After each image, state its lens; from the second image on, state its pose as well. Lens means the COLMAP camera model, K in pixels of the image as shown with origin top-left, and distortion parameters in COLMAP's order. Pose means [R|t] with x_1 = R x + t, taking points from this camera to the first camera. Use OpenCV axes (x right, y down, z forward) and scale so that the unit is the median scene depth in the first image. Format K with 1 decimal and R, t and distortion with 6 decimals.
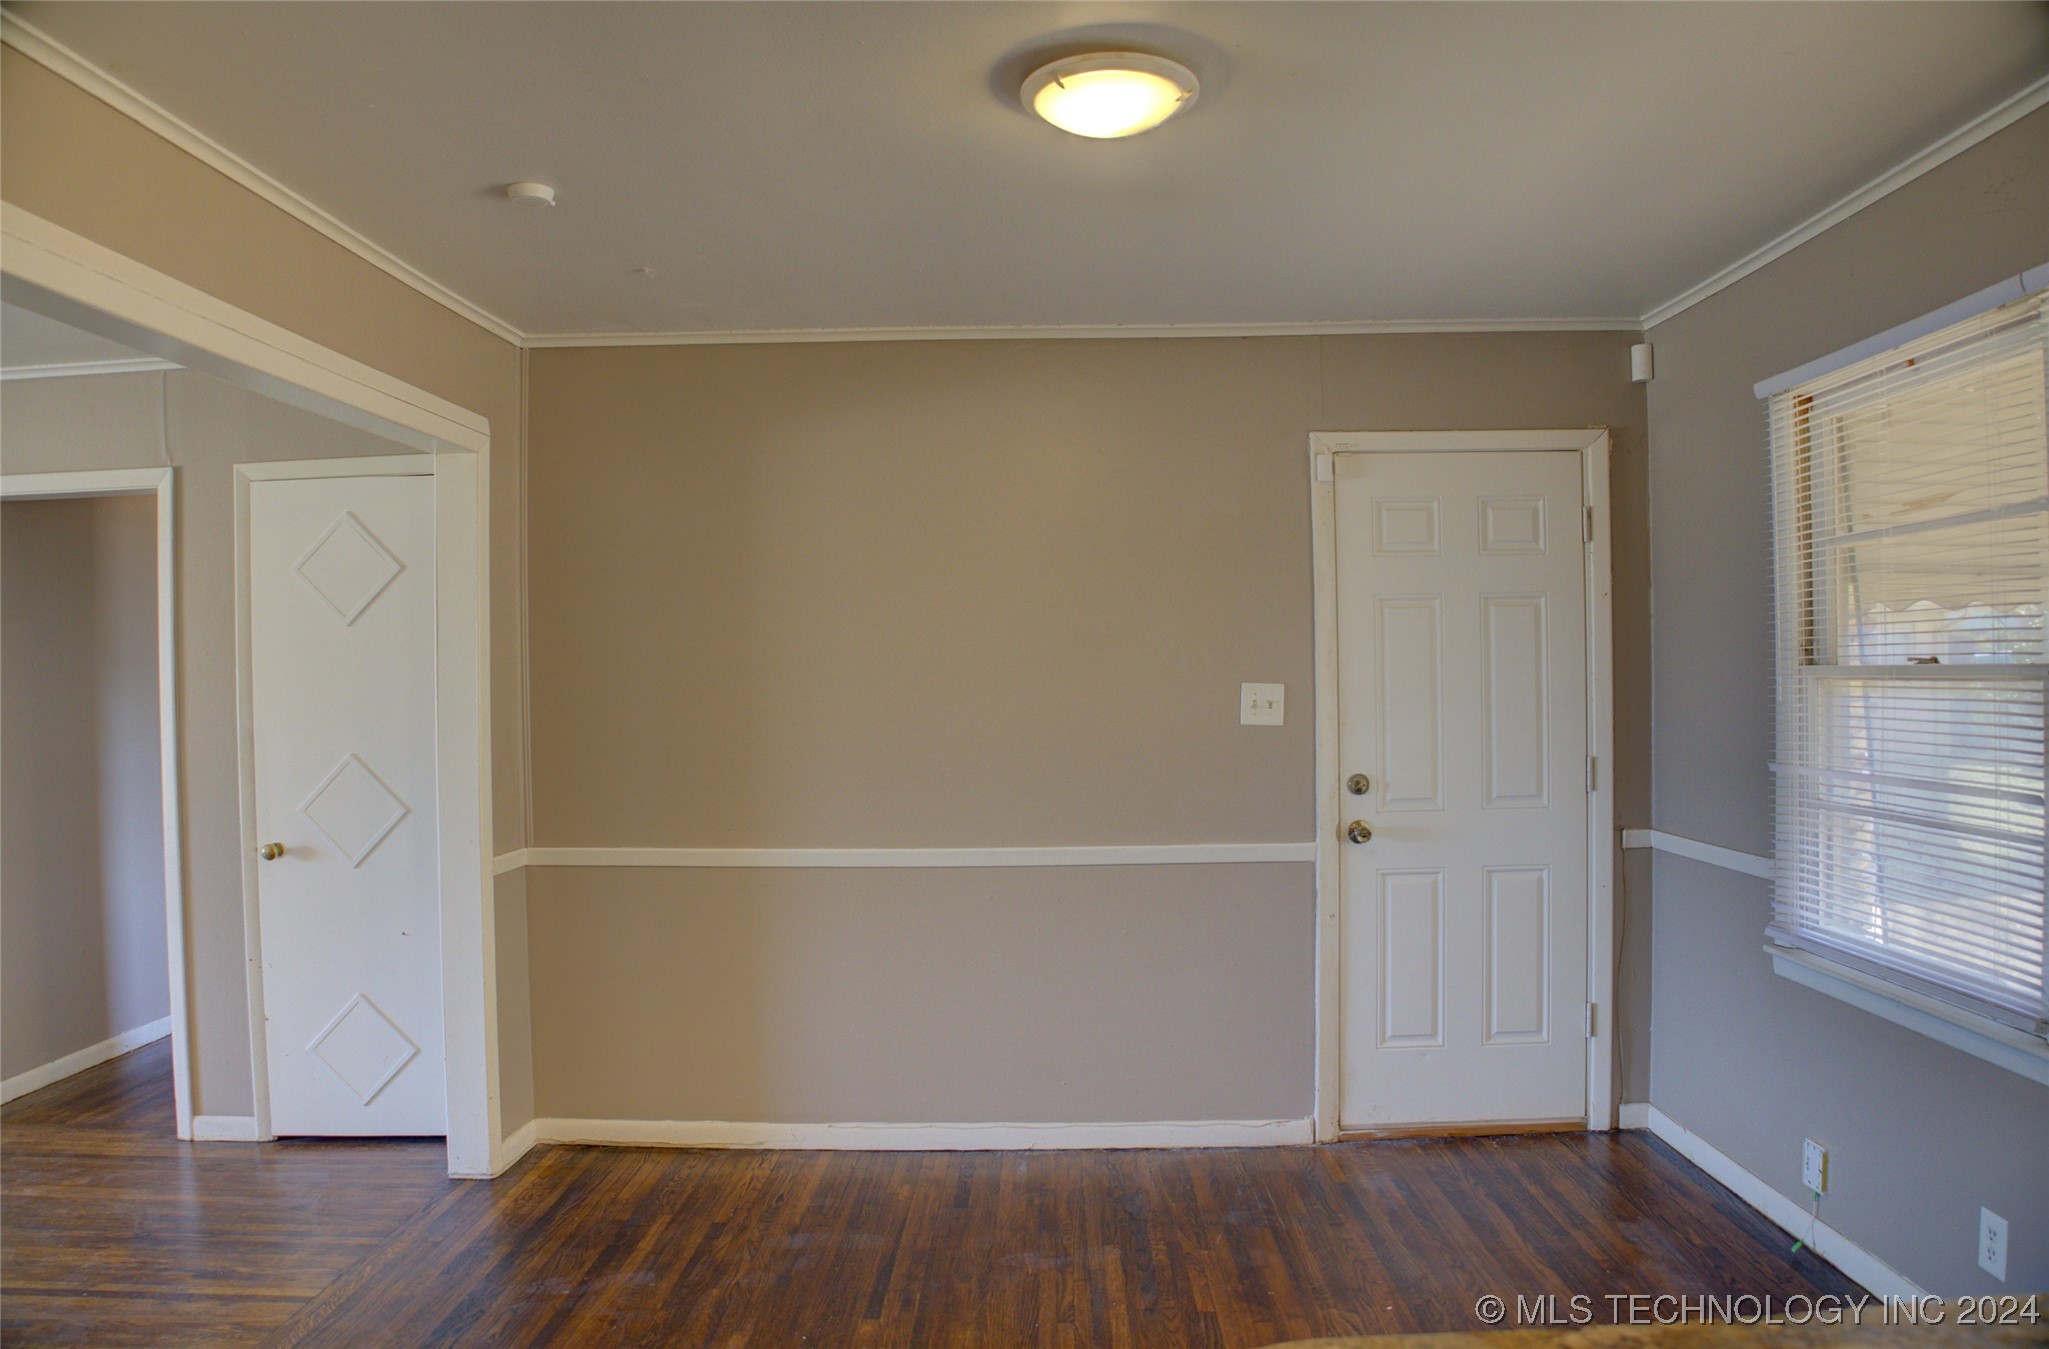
lens RADIAL K [[1365.8, 0, 1028.7], [0, 1365.8, 699.4], [0, 0, 1]] dist [-0.096631, 0.004268]
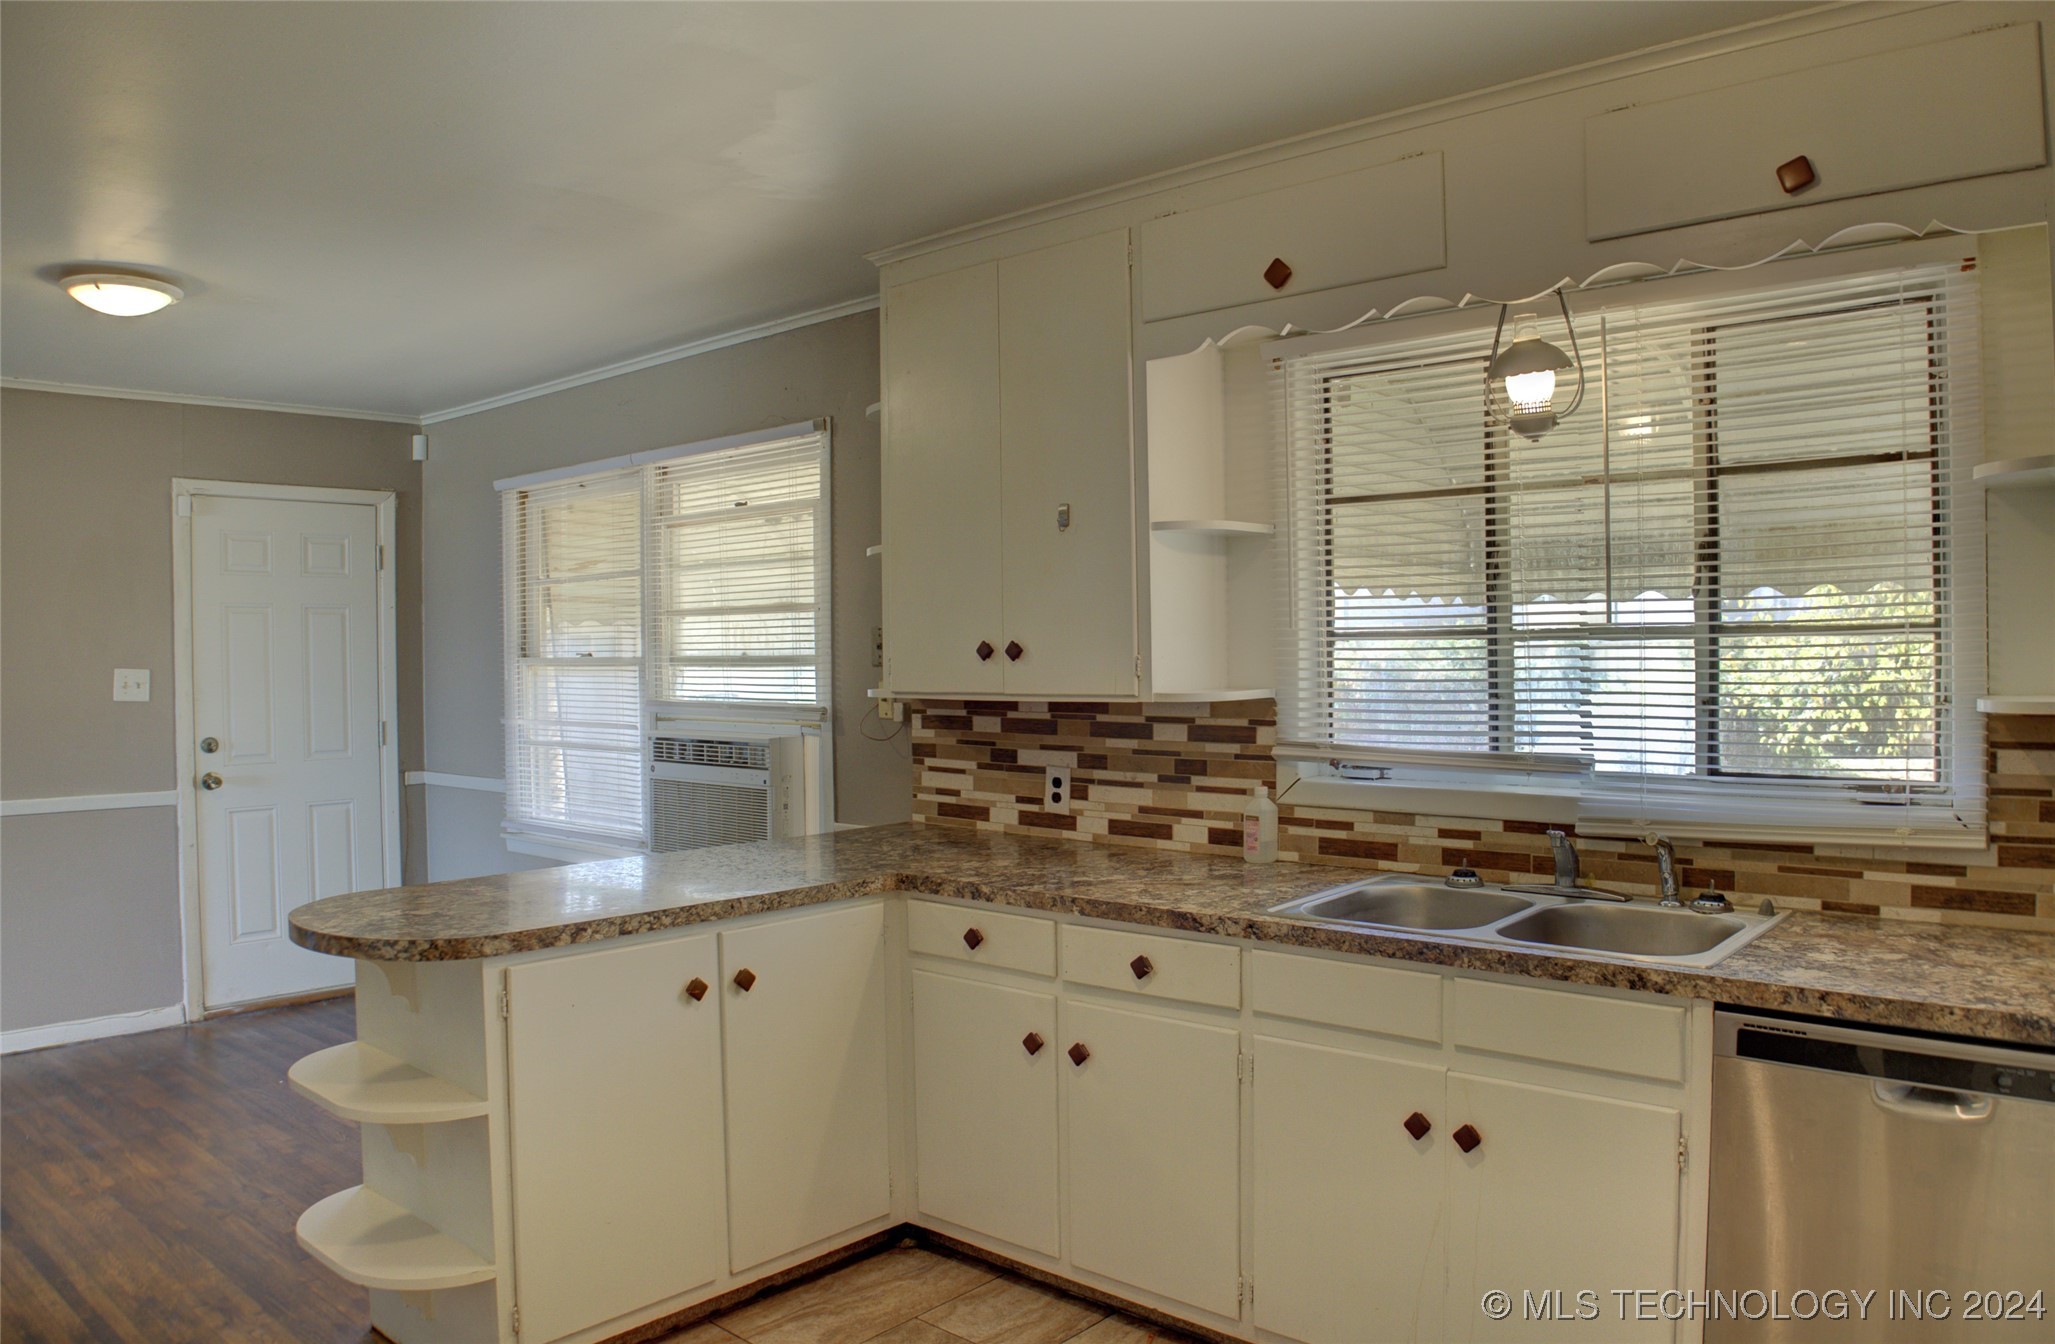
lens RADIAL K [[1456.1, 0, 1027.5], [0, 1456.1, 672.0], [0, 0, 1]] dist [-0.132565, 0.094776]
pose [[0.652833, 0.002611, 0.757498, -0.276879], [0.011059, 0.999855, -0.012978, 0.017600], [-0.757421, 0.016849, 0.652709, -0.503586]]
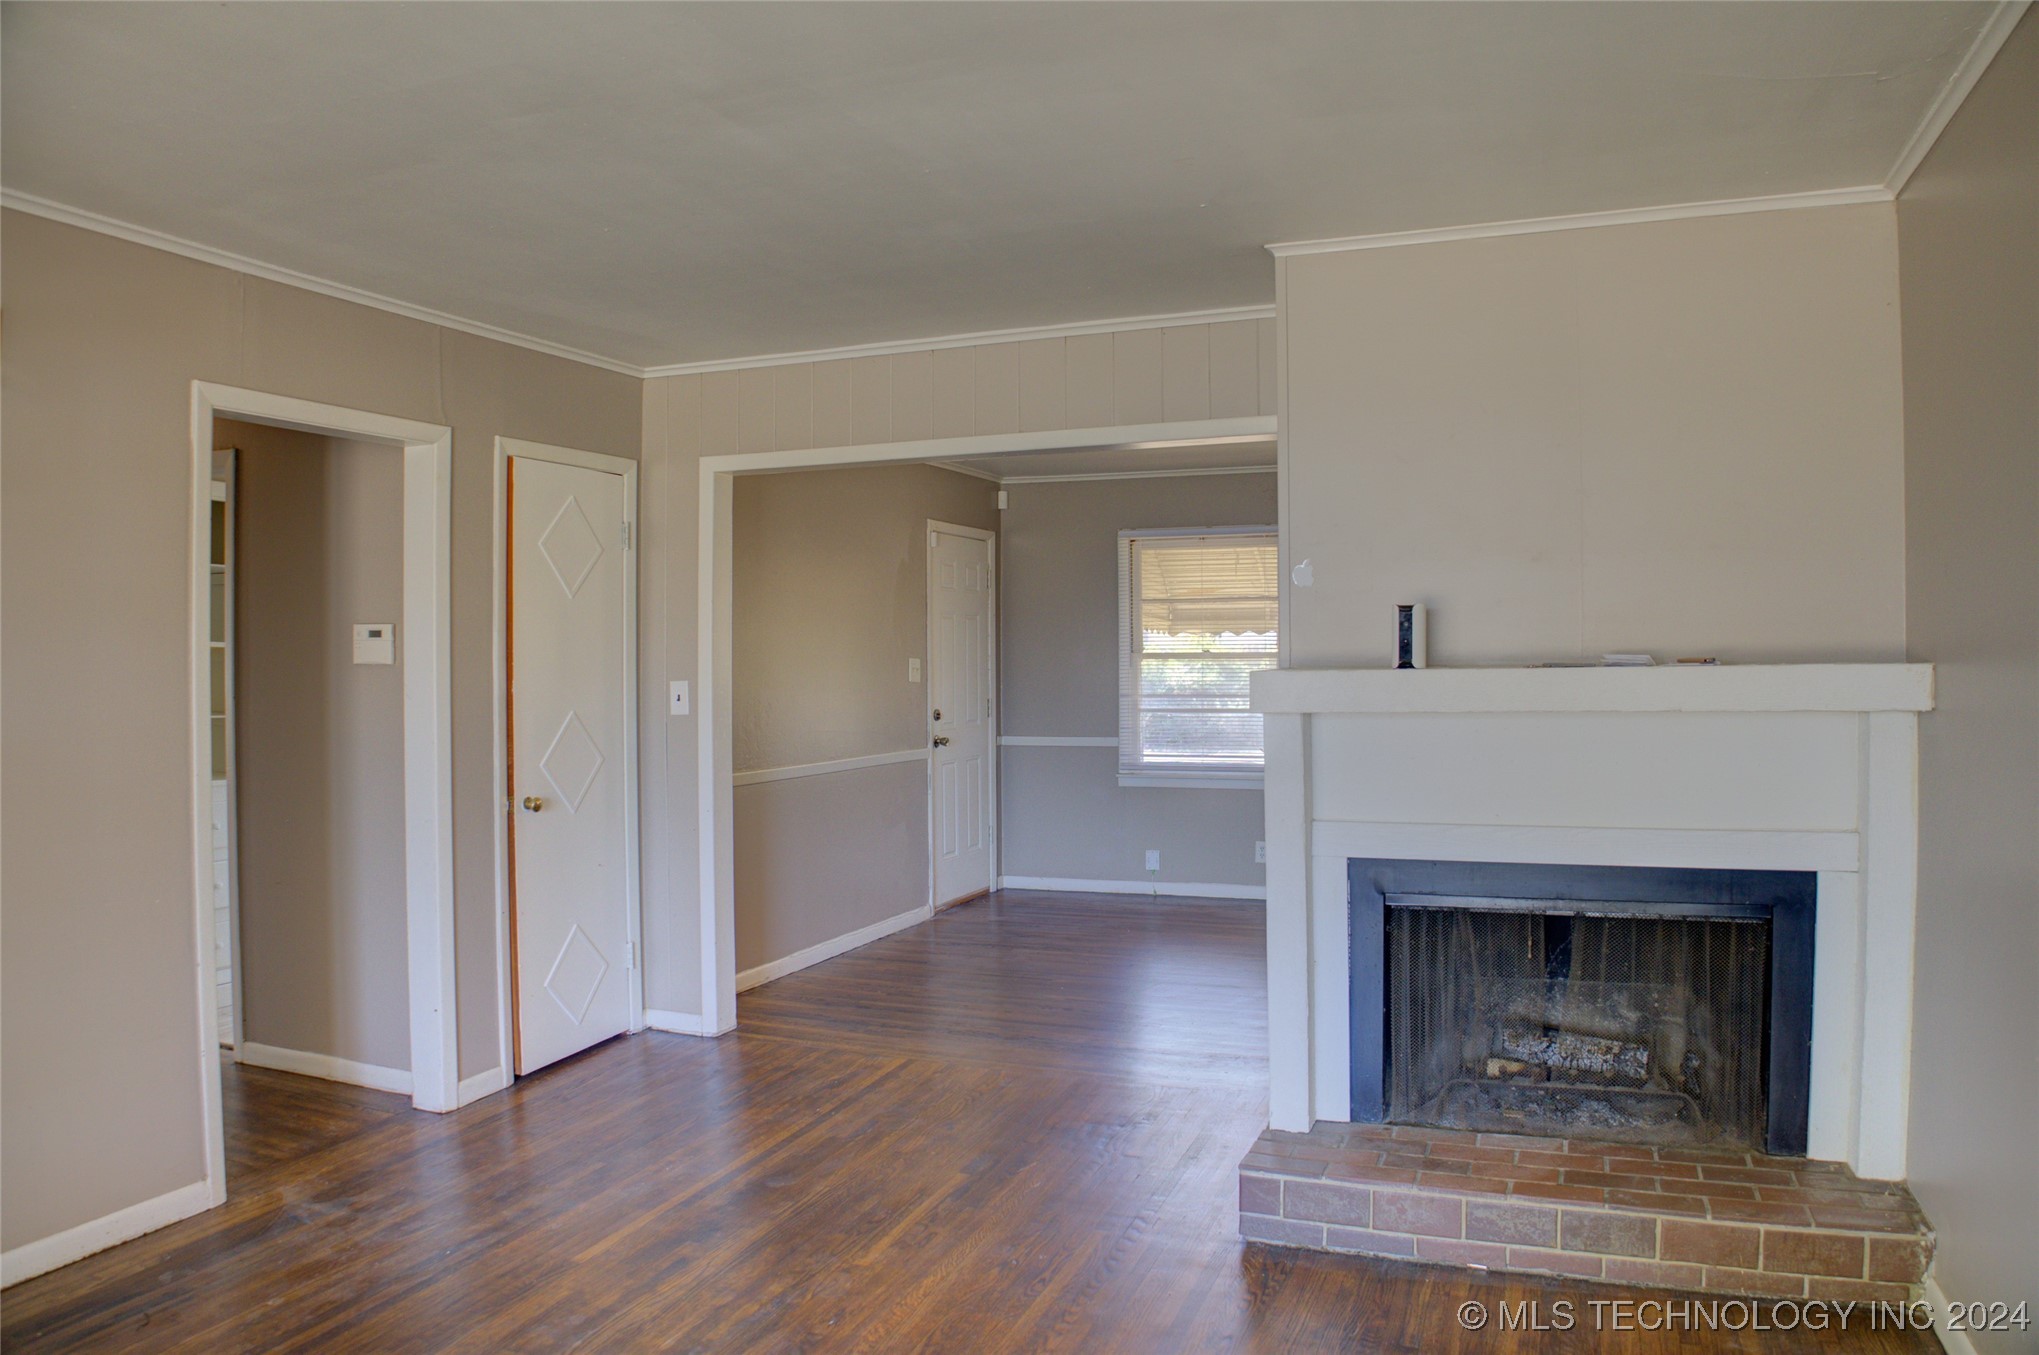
lens RADIAL K [[1423.4, 0, 1019.5], [0, 1423.4, 677.5], [0, 0, 1]] dist [-0.094196, 0.029815]
pose [[0.347030, 0.004342, 0.937844, -1.504611], [0.014860, 0.999838, -0.010128, 0.033258], [-0.937736, 0.017451, 0.346910, 0.237134]]
